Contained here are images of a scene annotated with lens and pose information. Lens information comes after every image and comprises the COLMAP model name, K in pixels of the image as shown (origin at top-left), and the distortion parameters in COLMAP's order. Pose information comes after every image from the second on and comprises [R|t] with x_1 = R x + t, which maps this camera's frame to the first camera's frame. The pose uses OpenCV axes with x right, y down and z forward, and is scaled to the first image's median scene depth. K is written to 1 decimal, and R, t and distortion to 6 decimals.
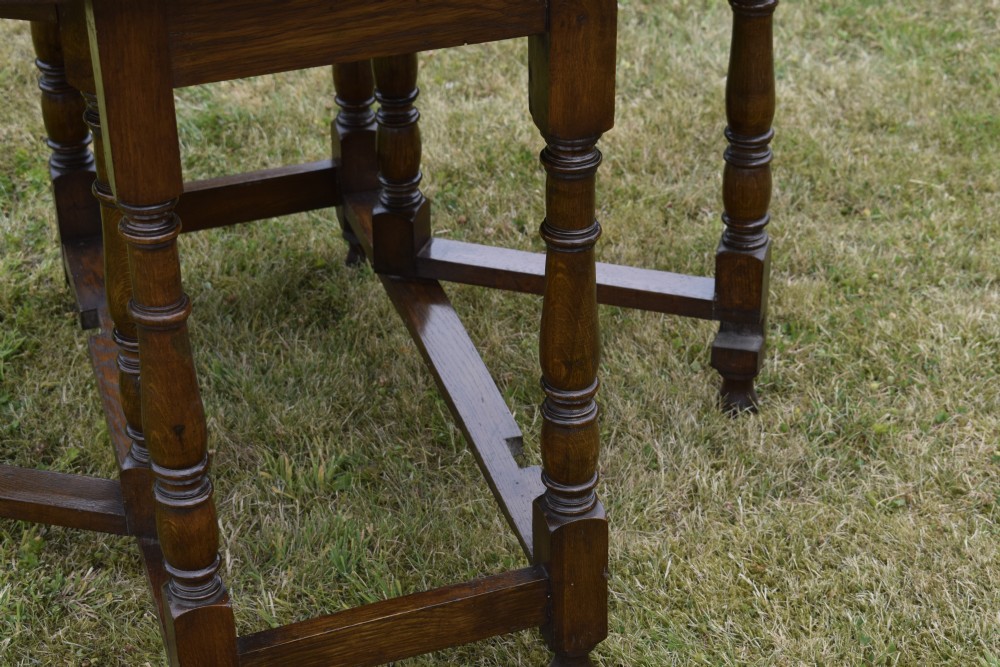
lens RADIAL K [[2231.2, 0, 500.0], [0, 2231.2, 333.5], [0, 0, 1]] dist [-0.016661, -0.039565]
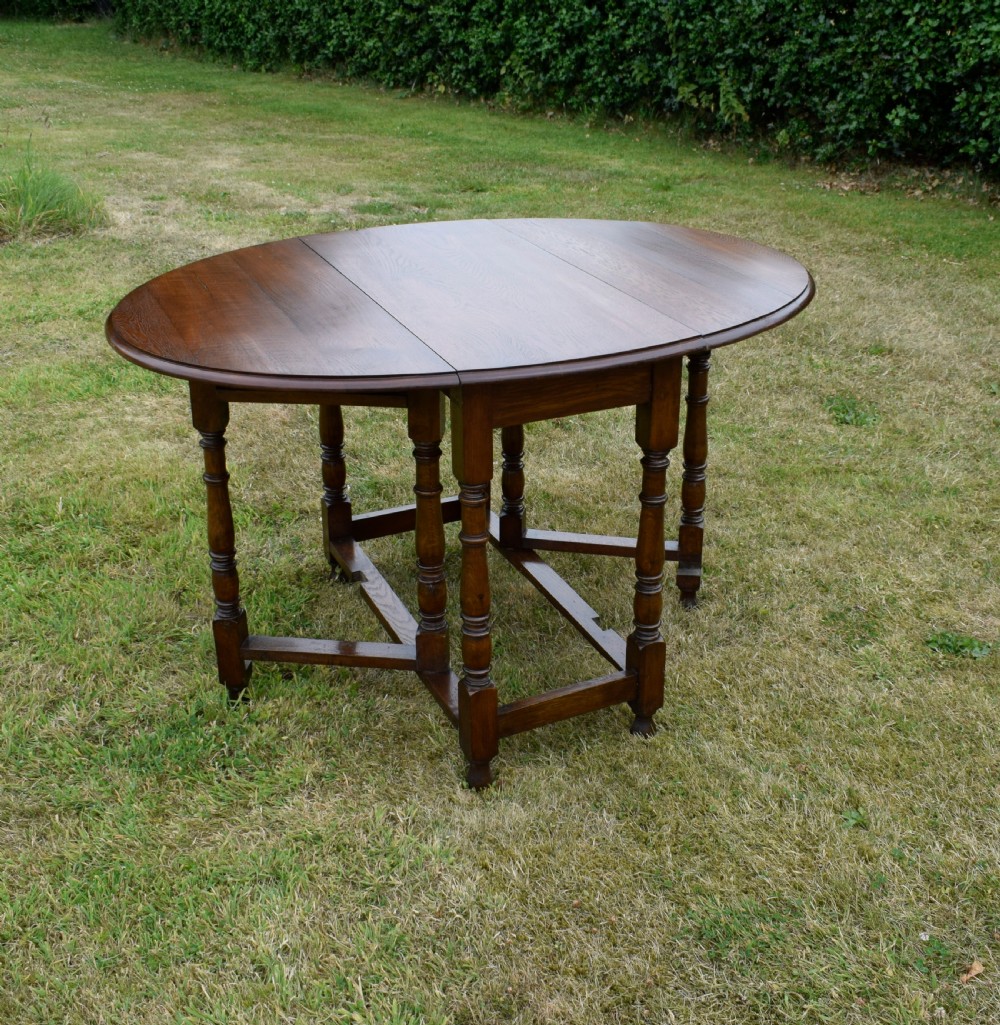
lens RADIAL K [[1404.2, 0, 501.8], [0, 1404.2, 380.9], [0, 0, 1]] dist [-0.024709, 0.014768]
pose [[0.994314, -0.027317, 0.102928, -0.184862], [0.047619, 0.978576, -0.200301, 0.079939], [-0.095251, 0.204064, 0.974313, -0.242770]]
